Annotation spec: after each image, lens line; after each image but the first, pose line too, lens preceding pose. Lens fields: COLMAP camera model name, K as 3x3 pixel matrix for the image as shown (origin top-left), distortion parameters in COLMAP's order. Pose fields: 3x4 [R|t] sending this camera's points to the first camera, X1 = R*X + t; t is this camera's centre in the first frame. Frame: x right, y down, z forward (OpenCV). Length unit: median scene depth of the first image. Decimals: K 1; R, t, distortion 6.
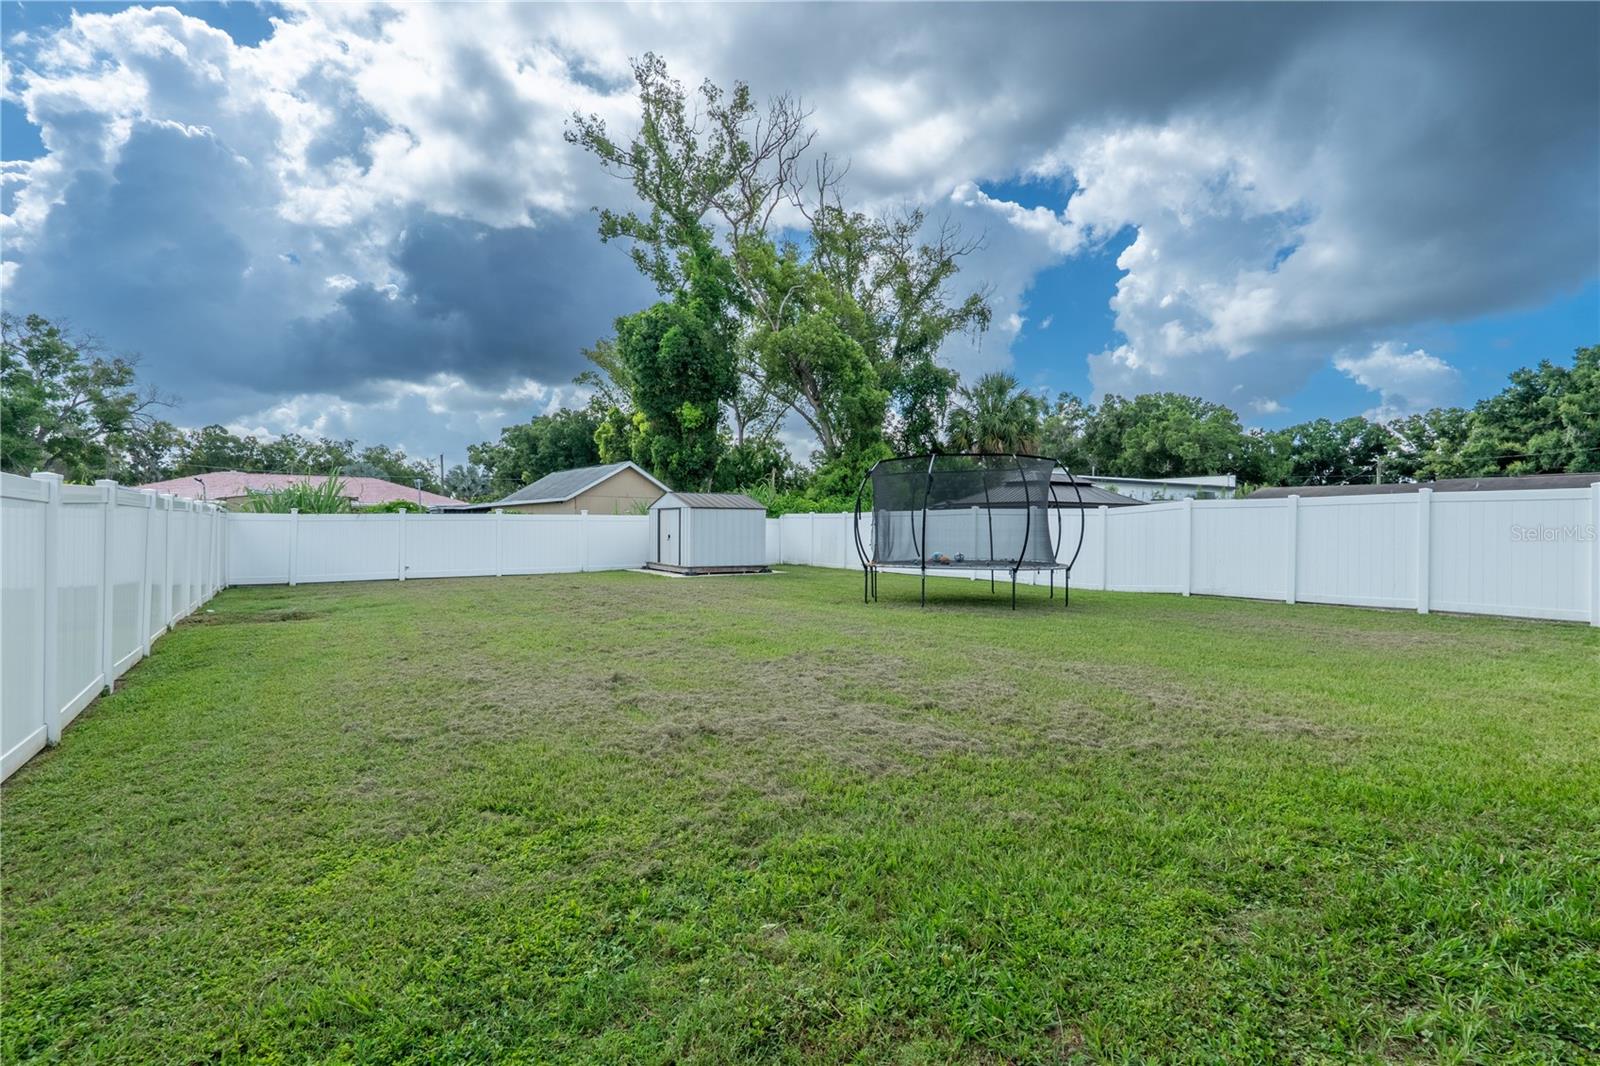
lens RADIAL K [[732.3, 0, 797.6], [0, 732.3, 530.4], [0, 0, 1]] dist [-0.004206, 0.000370]
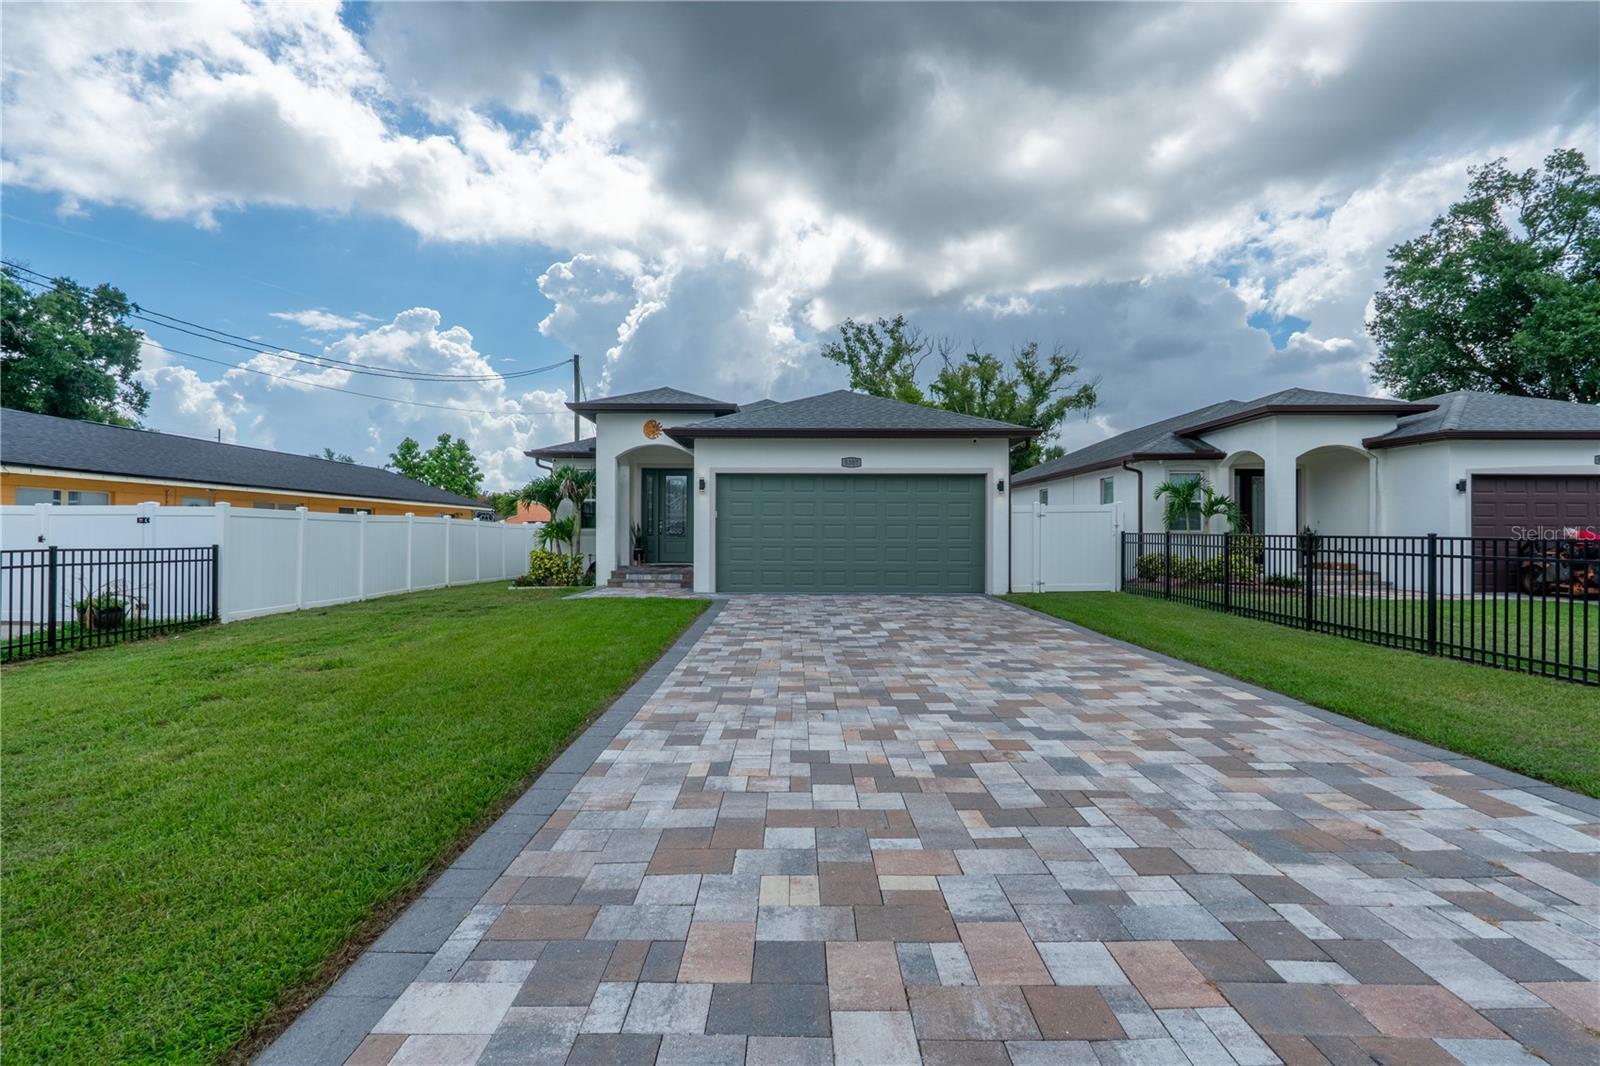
lens RADIAL K [[732.3, 0, 801.1], [0, 732.3, 531.5], [0, 0, 1]] dist [-0.004206, 0.000370]
pose [[0.836887, -0.004045, -0.547361, 0.452710], [-0.005301, 0.999866, -0.015495, 0.006255], [0.547350, 0.015869, 0.836753, -0.460310]]
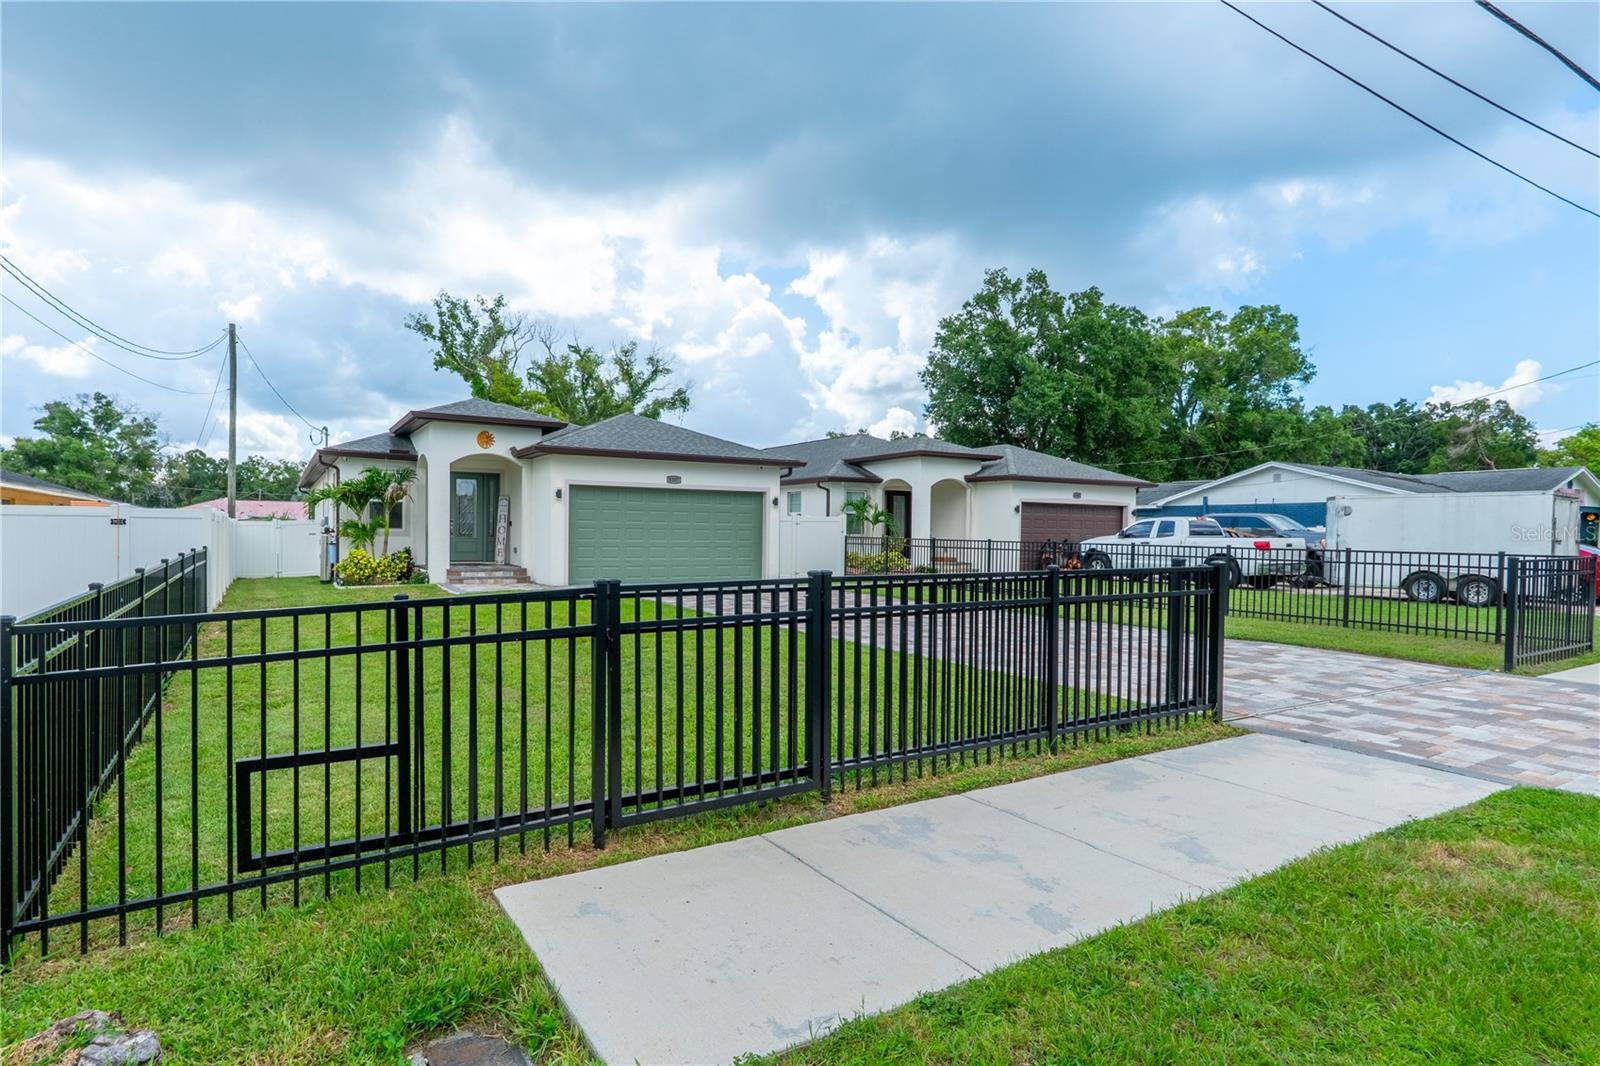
lens RADIAL K [[823.0, 0, 737.2], [0, 823.0, 551.8], [0, 0, 1]] dist [-0.004953, -0.000287]
pose [[0.997481, 0.009330, -0.070324, 0.385071], [-0.008616, 0.999908, 0.010456, 0.005655], [0.070415, -0.009824, 0.997469, -0.587900]]
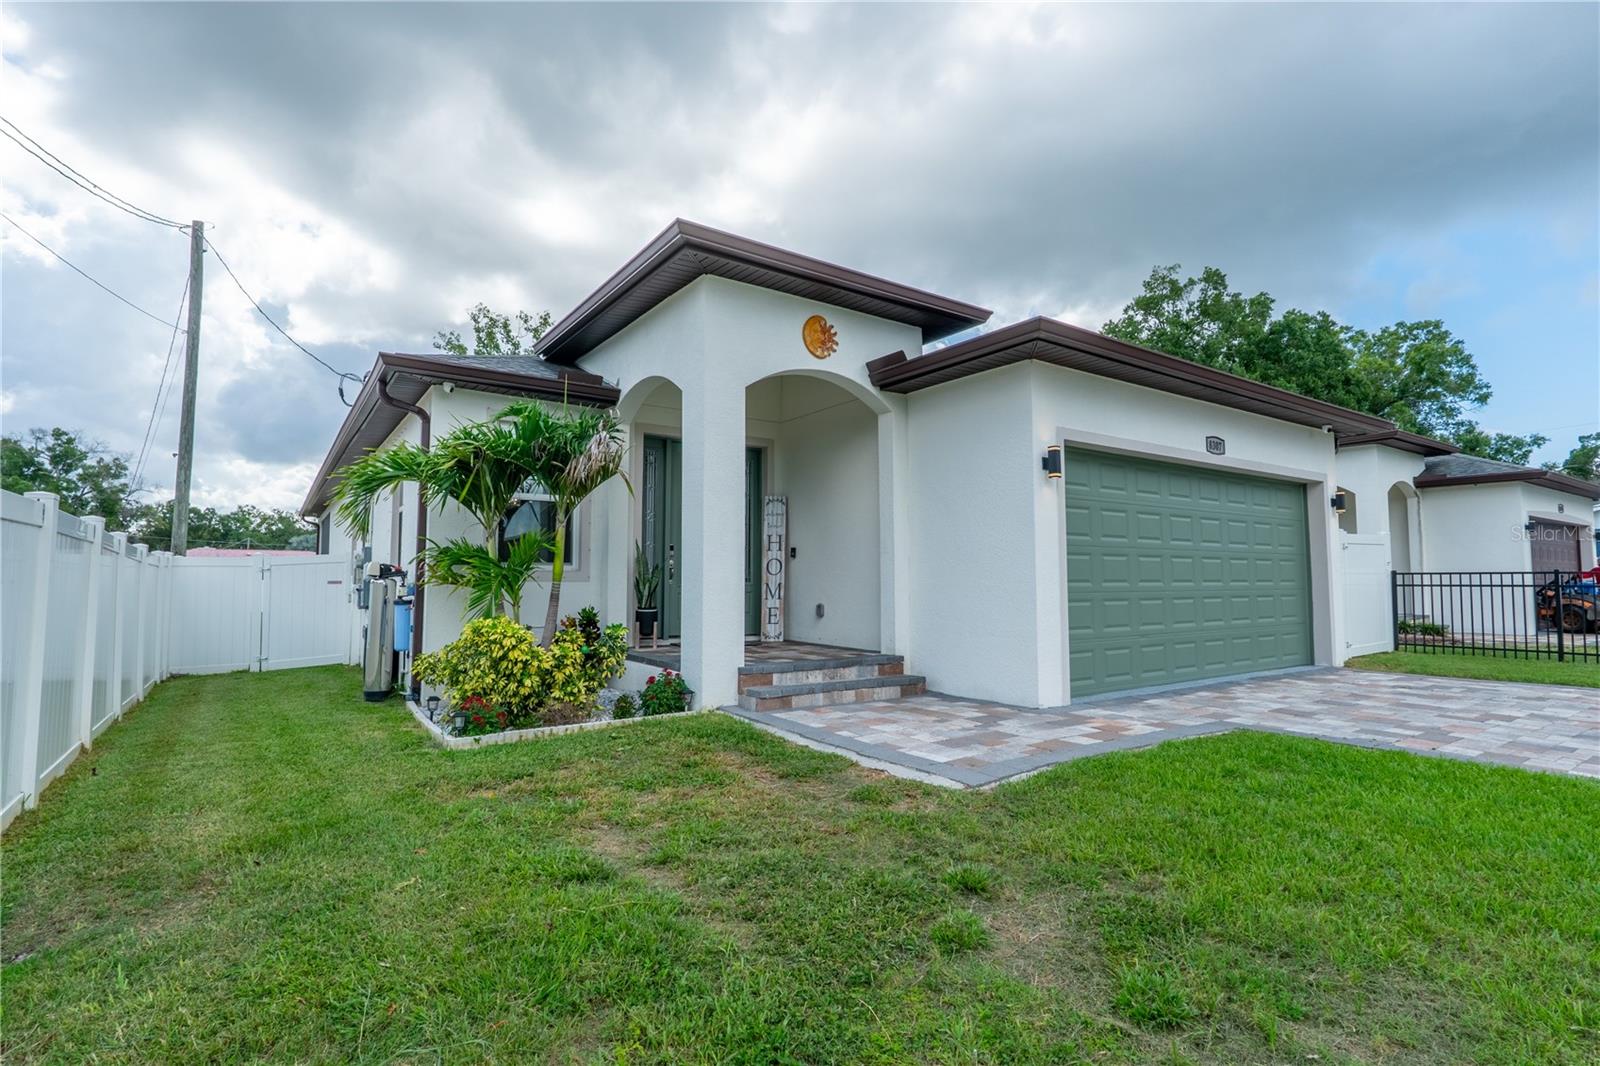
lens RADIAL K [[768.8, 0, 803.5], [0, 768.8, 529.7], [0, 0, 1]] dist [-0.010615, 0.000054]
pose [[0.999559, -0.003954, 0.029431, 0.254710], [0.006280, 0.996826, -0.079358, 0.005722], [-0.029023, 0.079508, 0.996412, -0.386510]]
